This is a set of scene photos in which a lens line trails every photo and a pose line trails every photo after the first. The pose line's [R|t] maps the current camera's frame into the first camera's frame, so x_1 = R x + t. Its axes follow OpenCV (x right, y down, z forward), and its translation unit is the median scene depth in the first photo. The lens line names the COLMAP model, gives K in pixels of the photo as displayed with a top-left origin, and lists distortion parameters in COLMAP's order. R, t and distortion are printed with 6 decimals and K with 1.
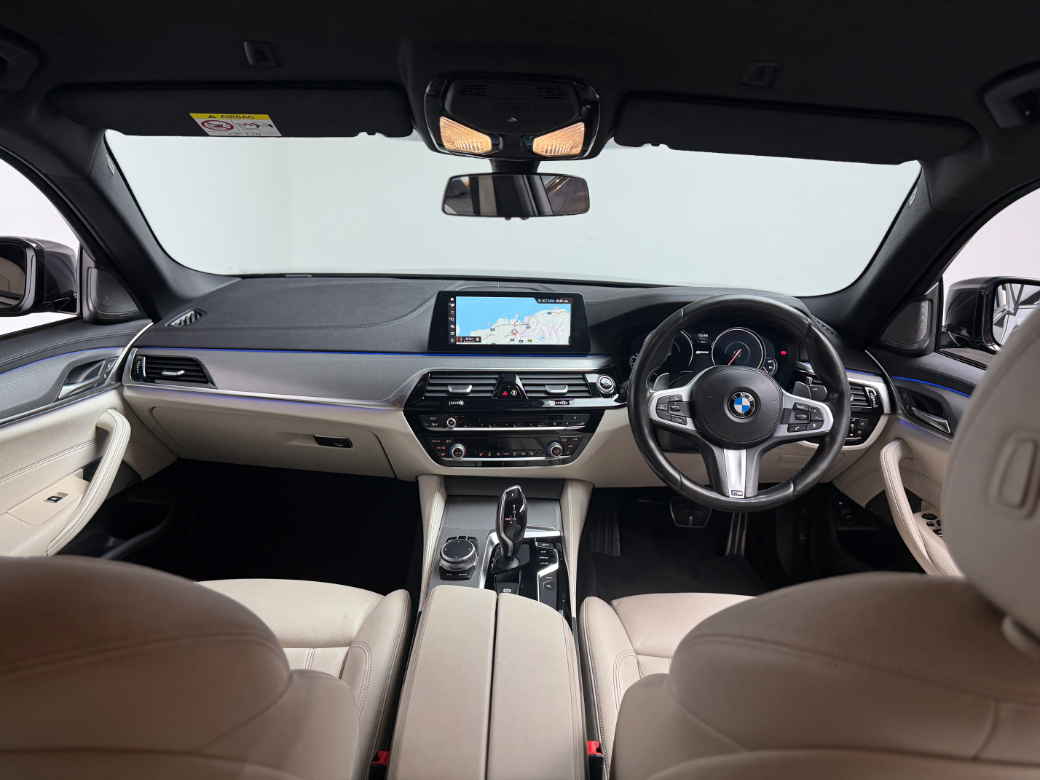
lens RADIAL K [[748.9, 0, 520.0], [0, 748.9, 390.0], [0, 0, 1]] dist [0.137242, -0.250832]
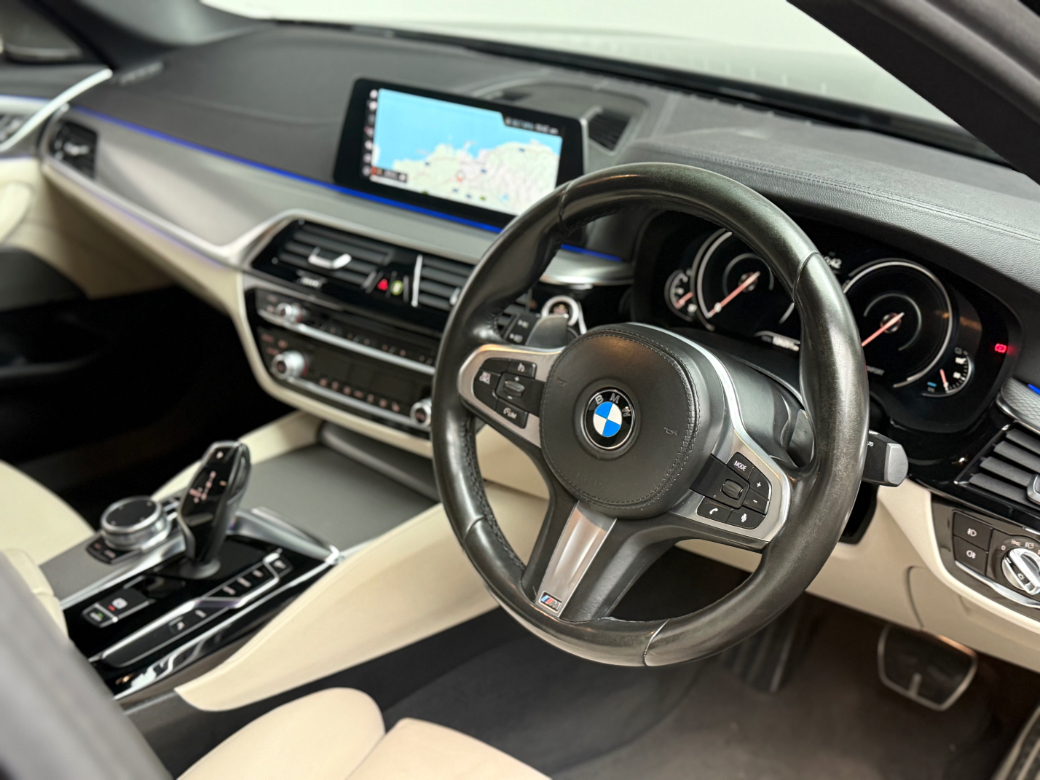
lens RADIAL K [[1320.3, 0, 520.0], [0, 1320.3, 390.0], [0, 0, 1]] dist [0.084599, 0.000335]
pose [[0.733271, 0.267912, -0.624929, 0.647239], [-0.200426, 0.963430, 0.177857, -0.108334], [0.649726, -0.005166, 0.760151, 0.343471]]
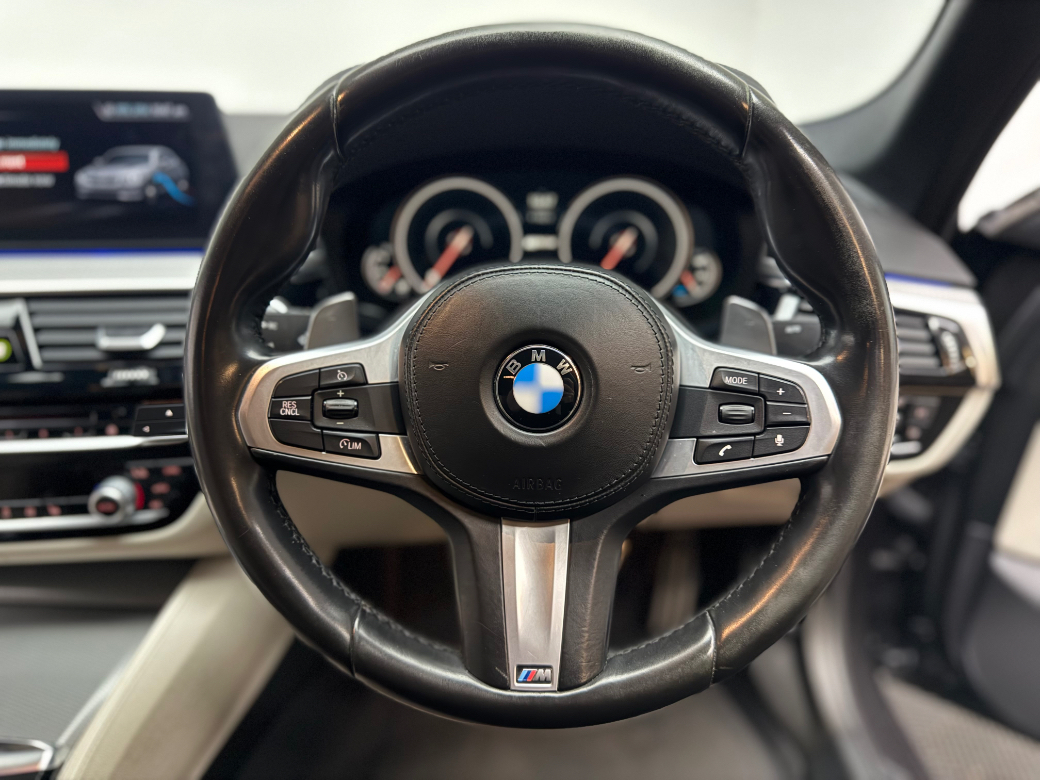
lens RADIAL K [[748.9, 0, 520.0], [0, 748.9, 390.0], [0, 0, 1]] dist [0.137242, -0.250832]
pose [[0.997945, -0.055494, -0.032021, 0.262890], [0.058130, 0.994396, 0.088298, -0.005761], [0.026942, -0.089978, 0.995579, 0.621596]]
